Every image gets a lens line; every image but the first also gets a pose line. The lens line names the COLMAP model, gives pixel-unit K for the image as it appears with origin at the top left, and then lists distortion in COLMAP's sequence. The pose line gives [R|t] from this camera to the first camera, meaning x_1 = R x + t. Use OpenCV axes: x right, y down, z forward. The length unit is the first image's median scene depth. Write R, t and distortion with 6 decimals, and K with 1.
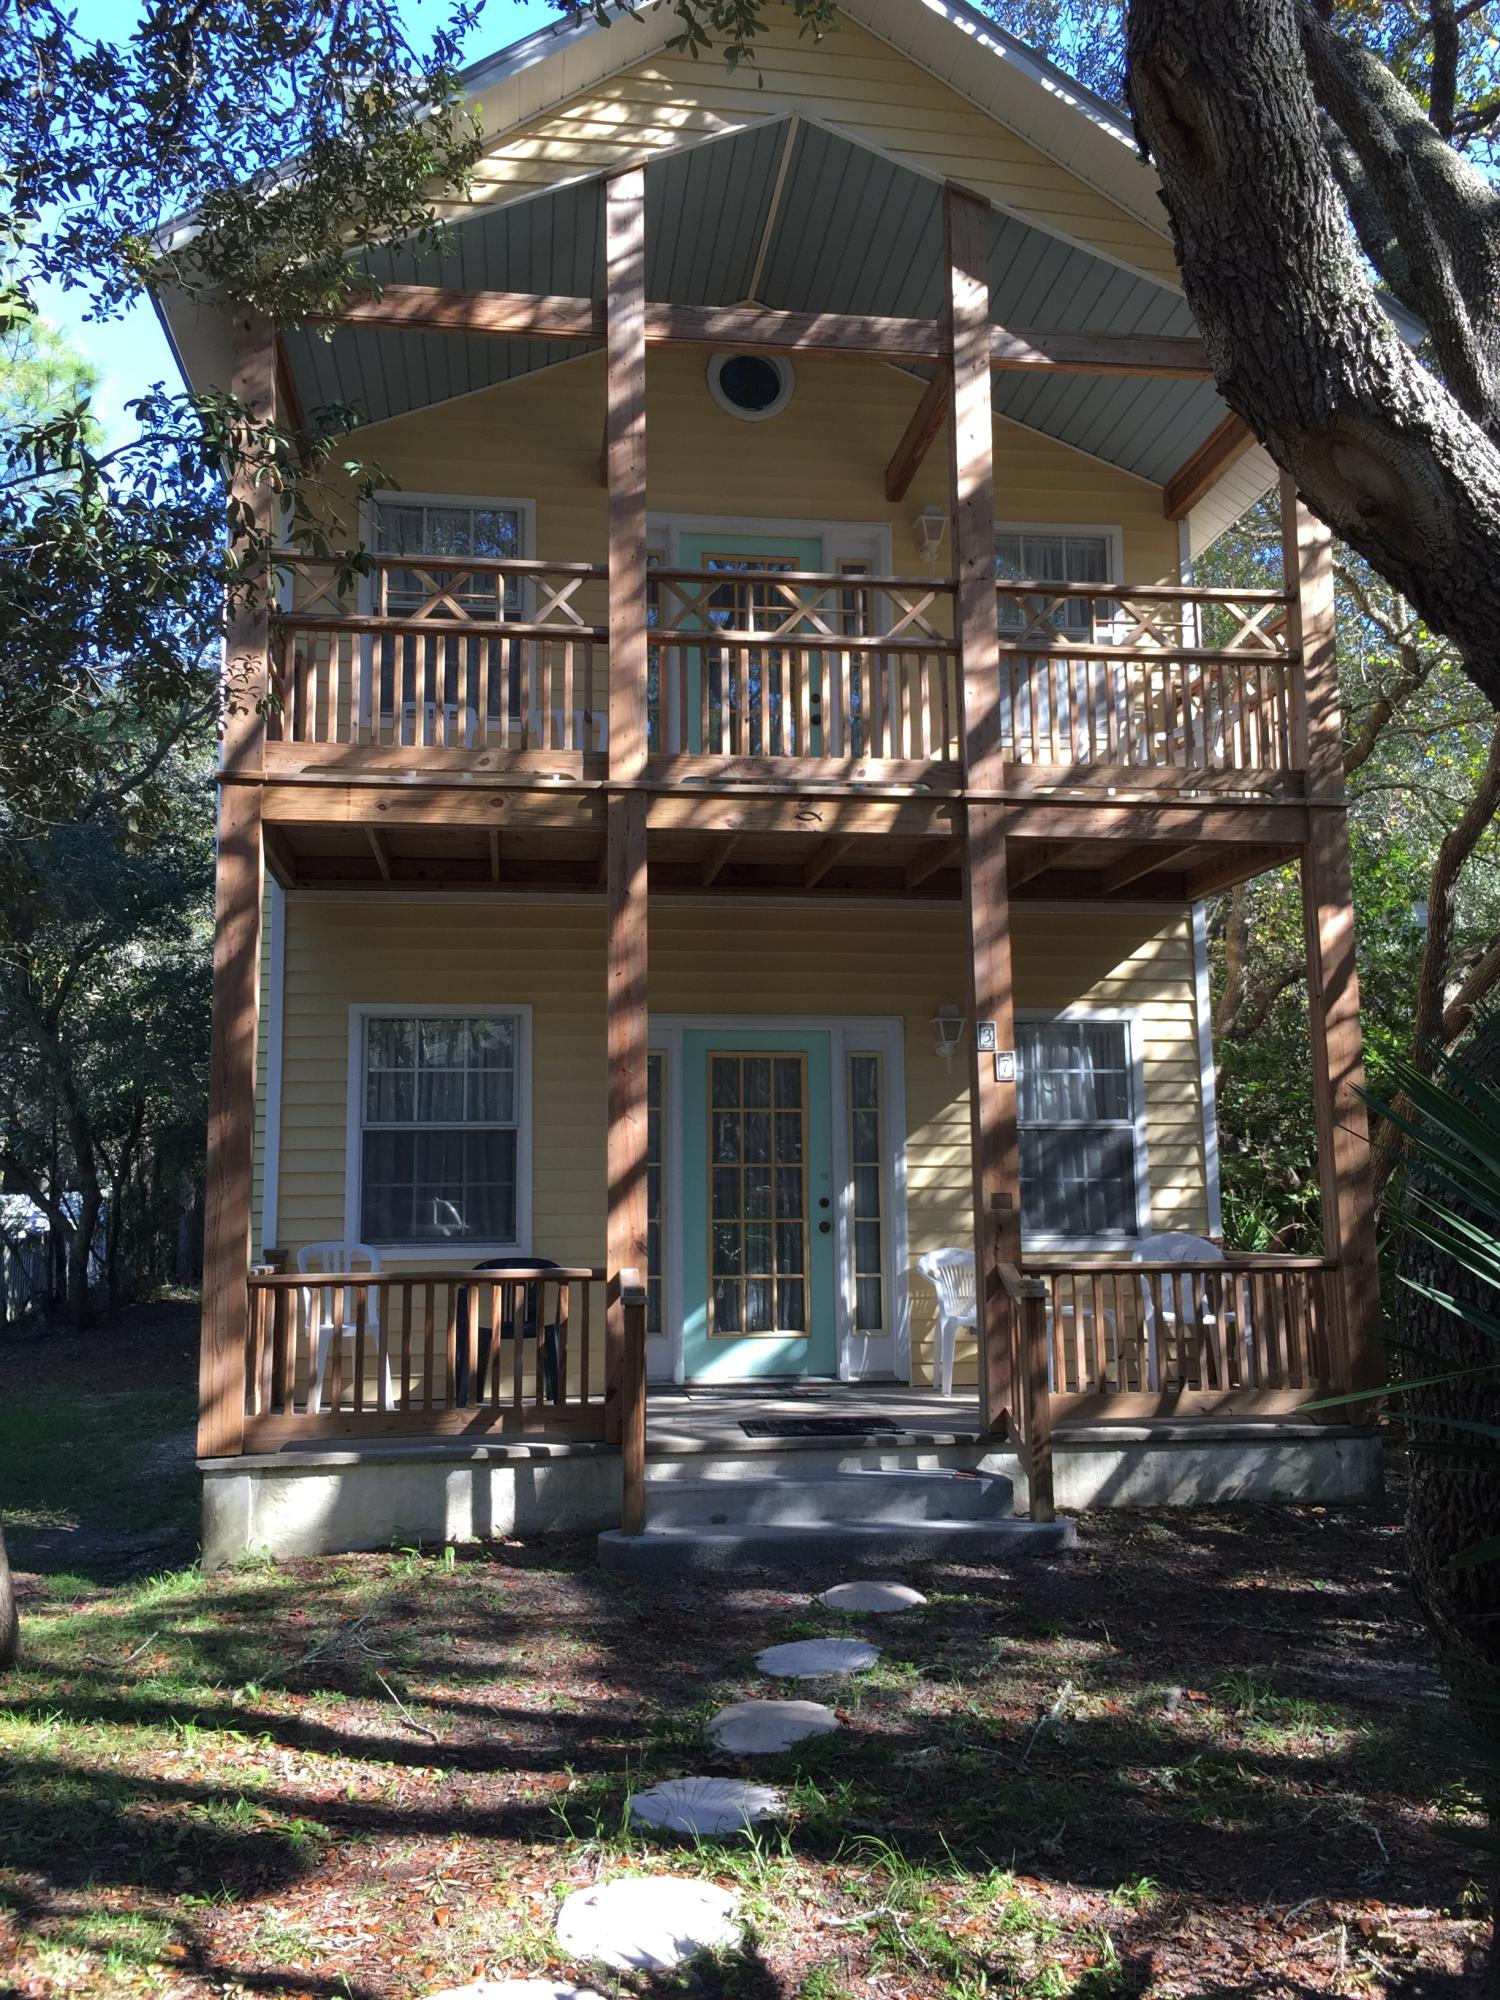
lens RADIAL K [[1691.9, 0, 750.0], [0, 1691.9, 1000.0], [0, 0, 1]] dist [0.060510, -0.088182]
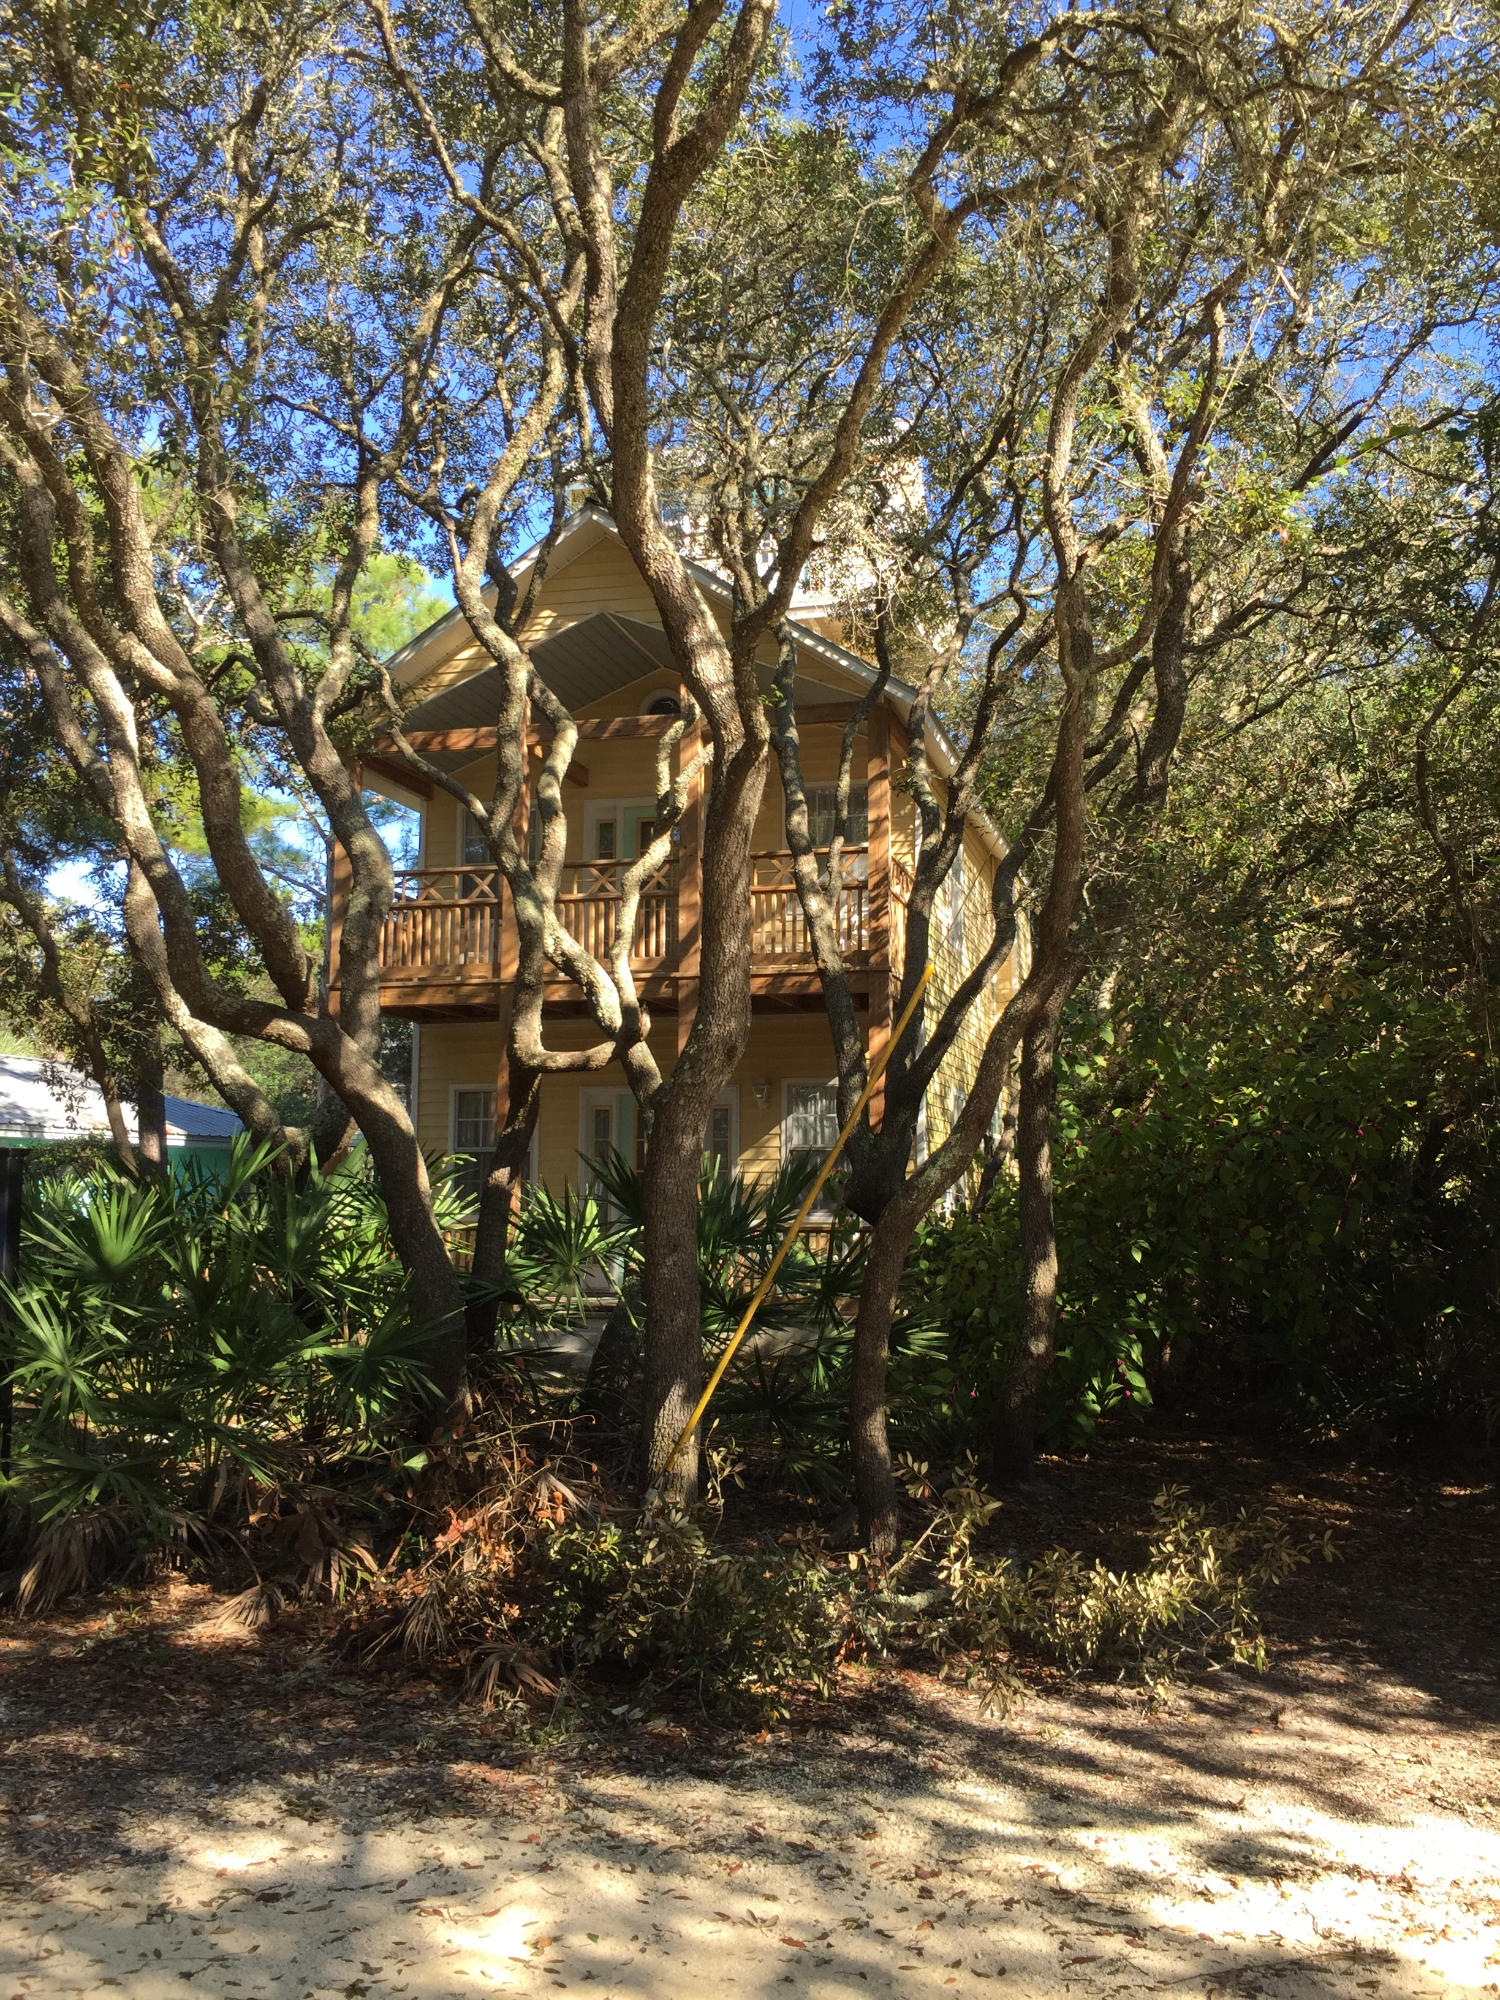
lens RADIAL K [[1691.9, 0, 750.0], [0, 1691.9, 1000.0], [0, 0, 1]] dist [0.060510, -0.088182]
pose [[0.927211, -0.035491, -0.372854, 0.894834], [0.037495, 0.999295, -0.001876, -0.086333], [0.372657, -0.012241, 0.927888, -0.704937]]
